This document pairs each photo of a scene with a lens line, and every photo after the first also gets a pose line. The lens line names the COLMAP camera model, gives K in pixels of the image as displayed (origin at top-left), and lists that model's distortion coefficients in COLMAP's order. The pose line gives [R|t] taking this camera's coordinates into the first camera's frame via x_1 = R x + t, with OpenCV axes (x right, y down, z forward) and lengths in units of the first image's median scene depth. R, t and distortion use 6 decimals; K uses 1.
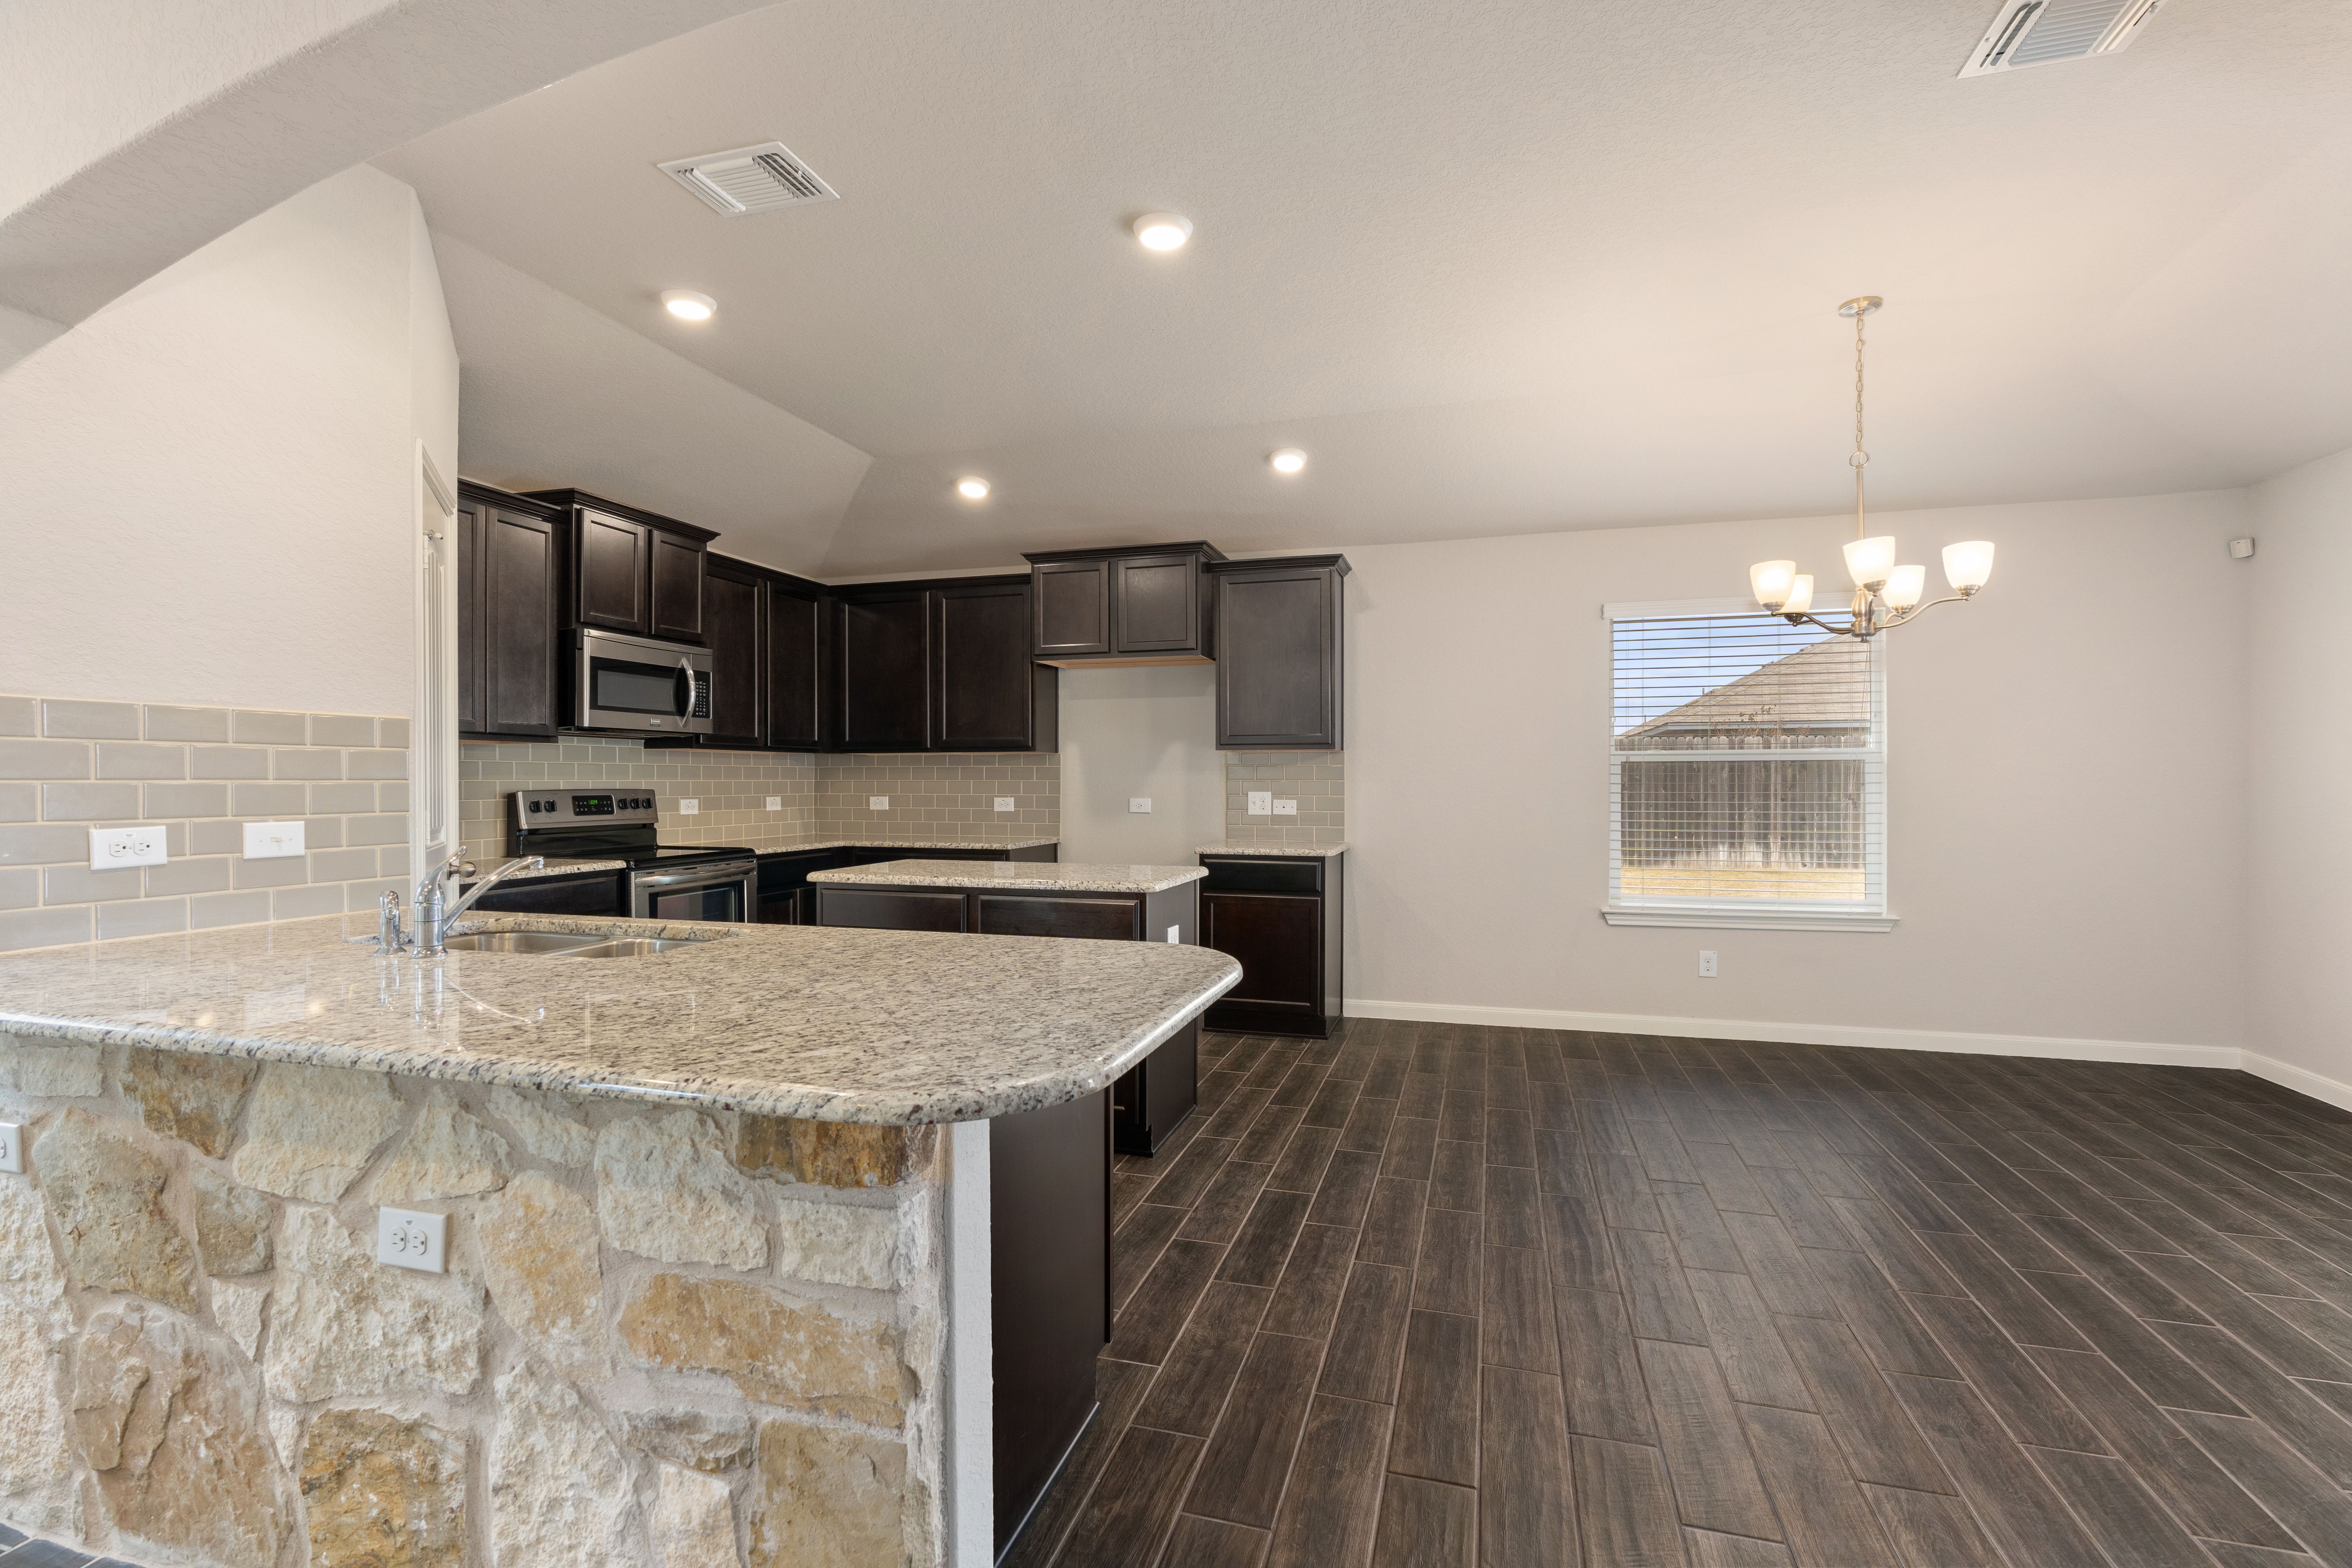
lens RADIAL K [[1066.4, 0, 1186.1], [0, 1066.4, 788.0], [0, 0, 1]] dist [-0.005150, 0.002280]
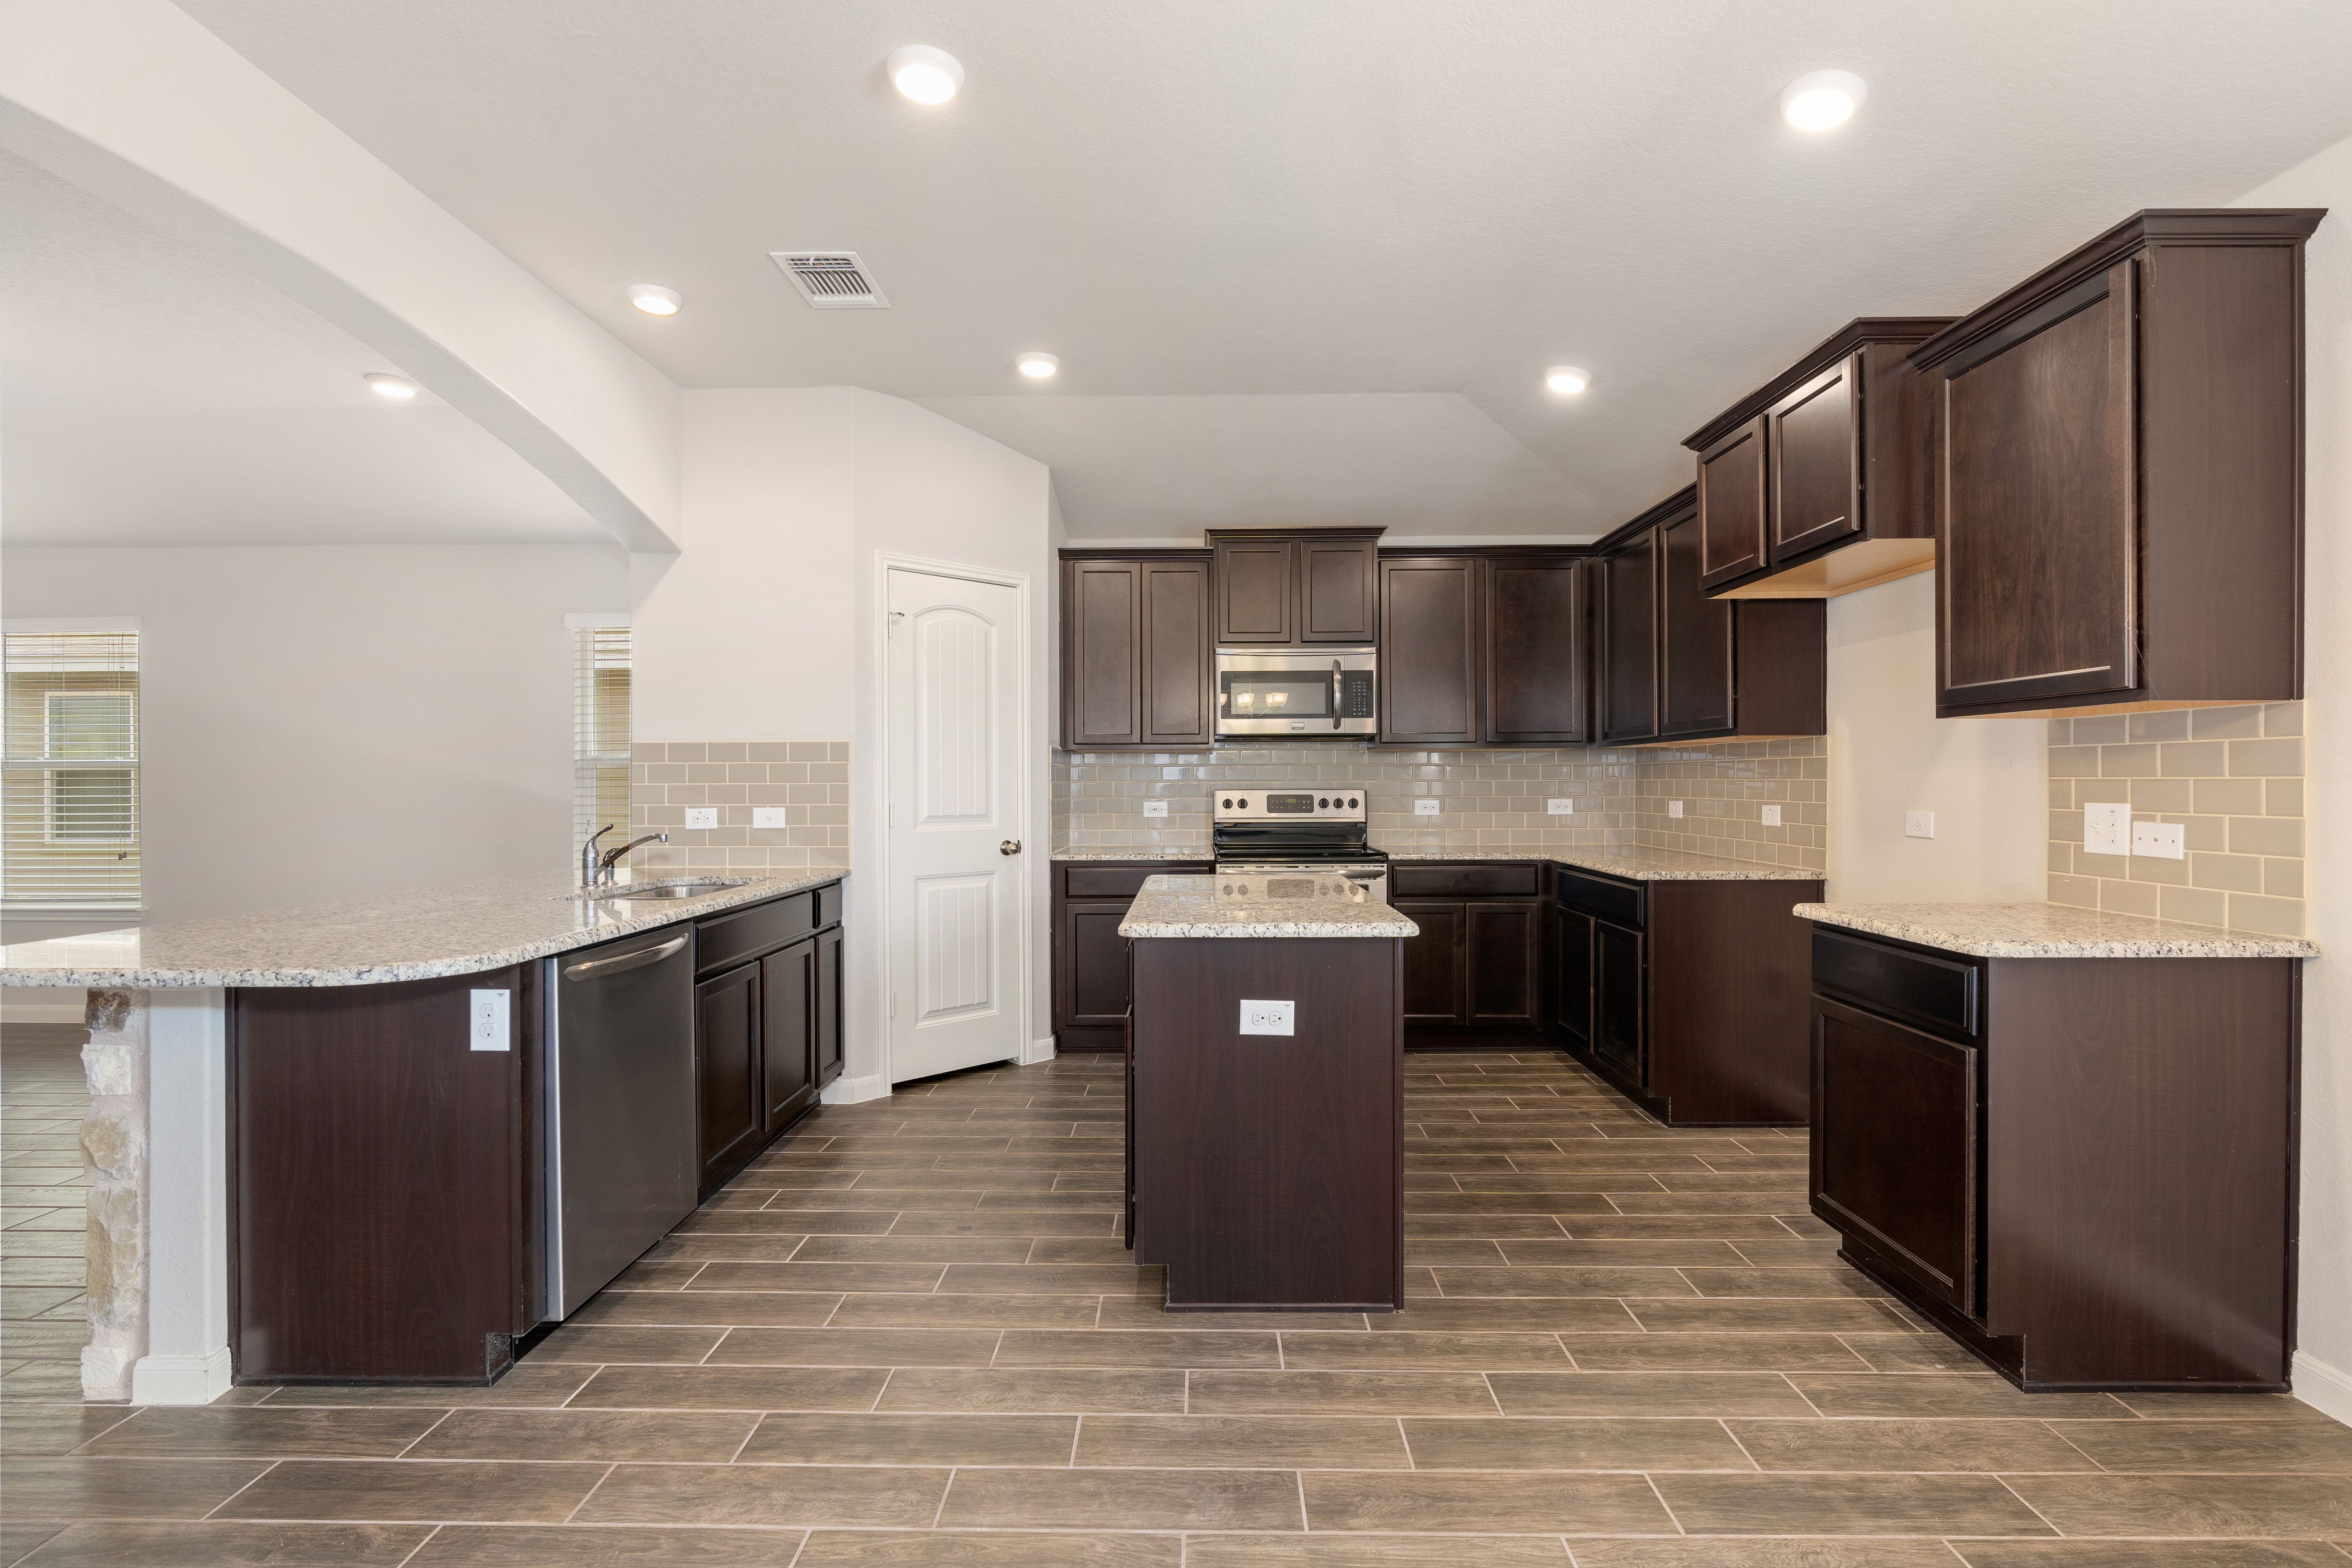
lens RADIAL K [[1066.4, 0, 1182.8], [0, 1066.4, 790.0], [0, 0, 1]] dist [-0.005150, 0.002280]
pose [[0.260958, 0.006297, -0.965330, 0.634280], [-0.002966, 0.999979, 0.005721, -0.005135], [0.965346, 0.001370, 0.260971, 0.798481]]
